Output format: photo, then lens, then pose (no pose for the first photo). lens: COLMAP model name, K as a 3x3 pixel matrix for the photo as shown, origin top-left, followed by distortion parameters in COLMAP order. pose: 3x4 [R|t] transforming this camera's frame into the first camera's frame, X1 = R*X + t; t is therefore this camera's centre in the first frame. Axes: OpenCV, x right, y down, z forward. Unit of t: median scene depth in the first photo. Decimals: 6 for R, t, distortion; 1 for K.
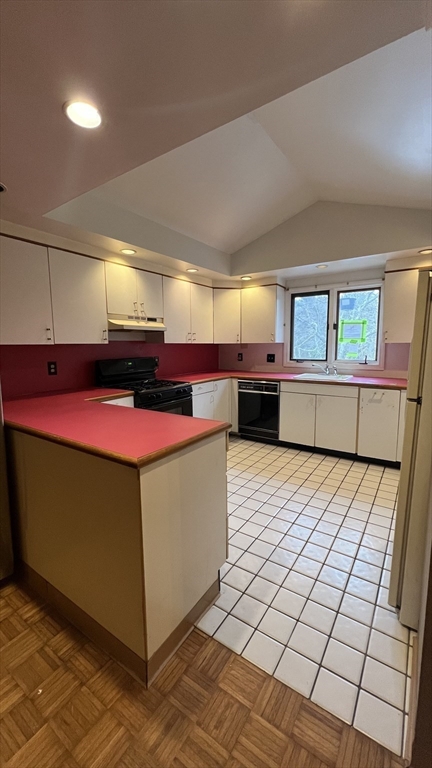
lens RADIAL K [[310.1, 0, 218.1], [0, 310.1, 383.1], [0, 0, 1]] dist [0.002584, 0.000236]
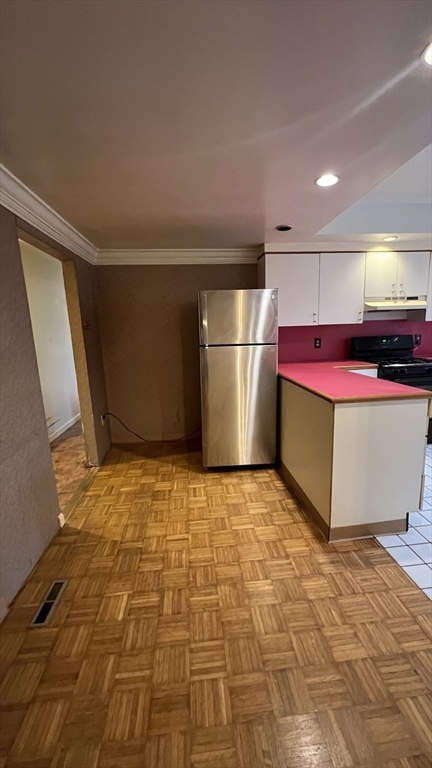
lens RADIAL K [[310.1, 0, 216.9], [0, 310.1, 382.3], [0, 0, 1]] dist [0.002584, 0.000236]
pose [[0.638901, 0.120190, -0.759842, 0.196662], [-0.070109, 0.992707, 0.098073, 0.017431], [0.766088, -0.009387, 0.642667, -0.170908]]
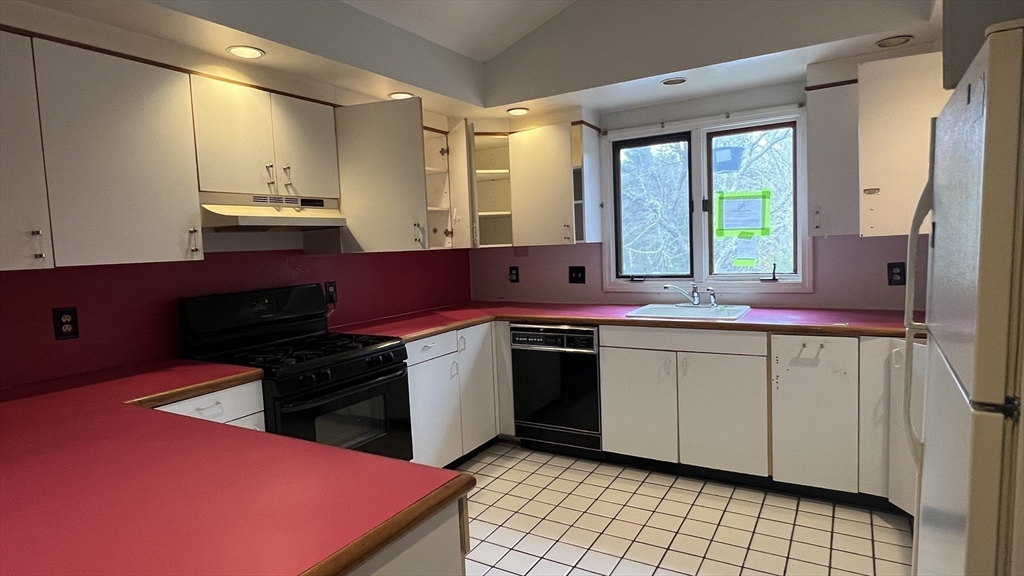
lens RADIAL K [[573.6, 0, 509.4], [0, 573.6, 288.6], [0, 0, 1]] dist [0.000730, -0.001763]
pose [[0.998200, -0.038060, 0.046343, 0.031596], [0.040324, 0.997988, -0.048934, -0.027301], [-0.044387, 0.050715, 0.997726, 0.162527]]
